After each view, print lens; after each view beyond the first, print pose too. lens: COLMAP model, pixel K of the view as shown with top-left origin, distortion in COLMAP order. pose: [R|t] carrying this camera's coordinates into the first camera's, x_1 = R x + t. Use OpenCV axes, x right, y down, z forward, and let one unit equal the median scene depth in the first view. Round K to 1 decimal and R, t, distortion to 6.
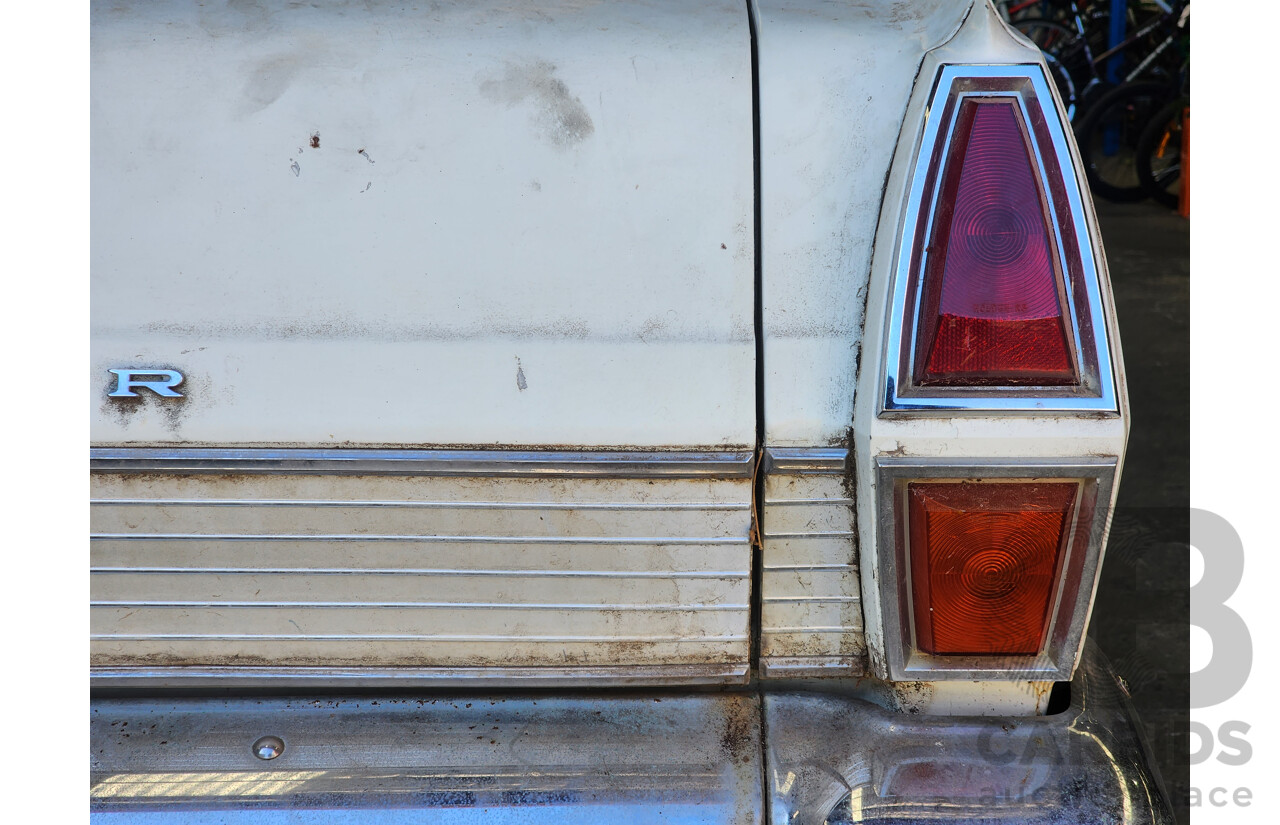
lens RADIAL K [[2131.8, 0, 645.6], [0, 2131.8, 383.5], [0, 0, 1]] dist [-0.301171, 3.669072]
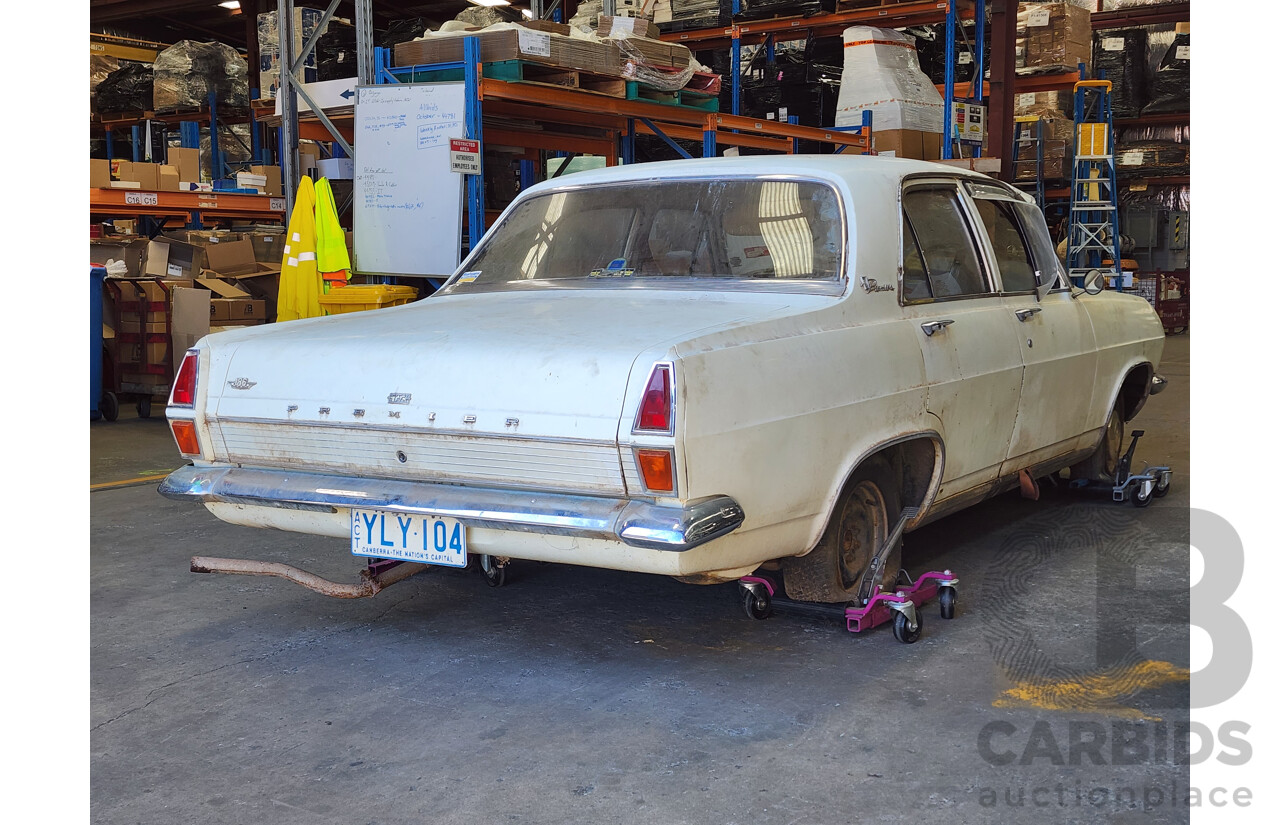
lens RADIAL K [[1416.9, 0, 640.0], [0, 1416.9, 412.5], [0, 0, 1]] dist [0.231589, -0.598380]
pose [[0.849234, 0.043816, -0.526196, 1.721742], [-0.091218, 0.993742, -0.064470, 0.162521], [0.520078, 0.102749, 0.847916, -1.616514]]
